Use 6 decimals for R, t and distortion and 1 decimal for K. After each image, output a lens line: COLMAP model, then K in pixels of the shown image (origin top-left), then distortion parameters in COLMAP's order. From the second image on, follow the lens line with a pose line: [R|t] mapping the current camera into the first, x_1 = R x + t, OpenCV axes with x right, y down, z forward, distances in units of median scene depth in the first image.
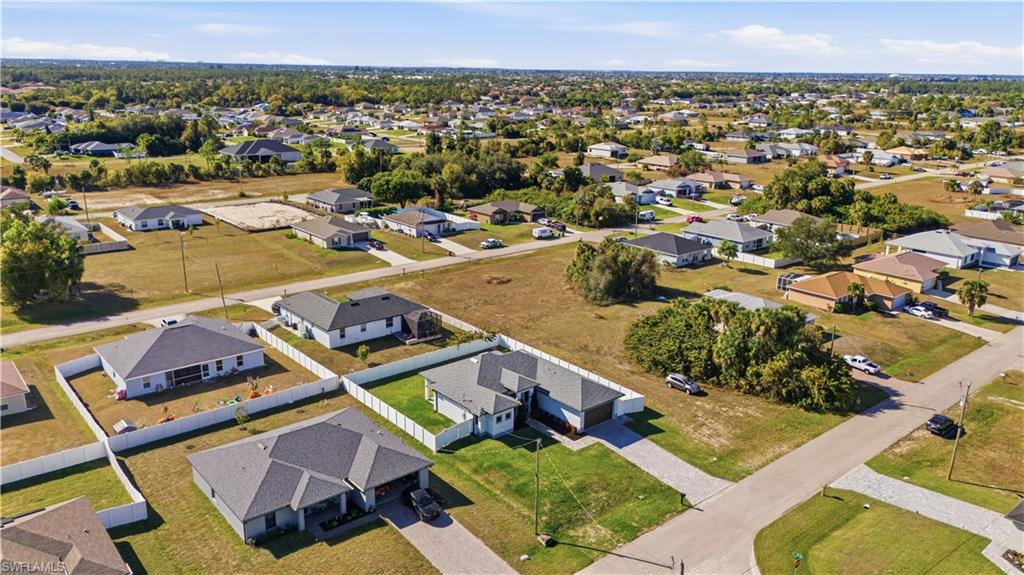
lens RADIAL K [[753.3, 0, 512.0], [0, 753.3, 287.5], [0, 0, 1]] dist [0.086712, -0.094573]
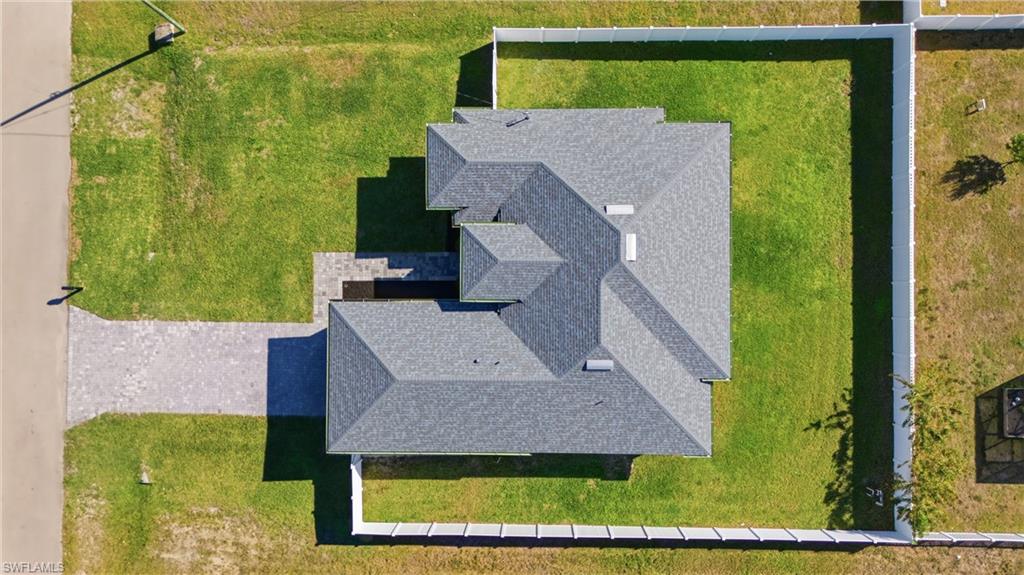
lens RADIAL K [[753.3, 0, 512.0], [0, 753.3, 287.5], [0, 0, 1]] dist [0.086712, -0.094573]
pose [[-0.647403, 0.762037, -0.013046, 0.015651], [-0.199679, -0.153072, 0.967831, -0.203917], [0.735526, 0.629181, 0.251261, 0.685190]]
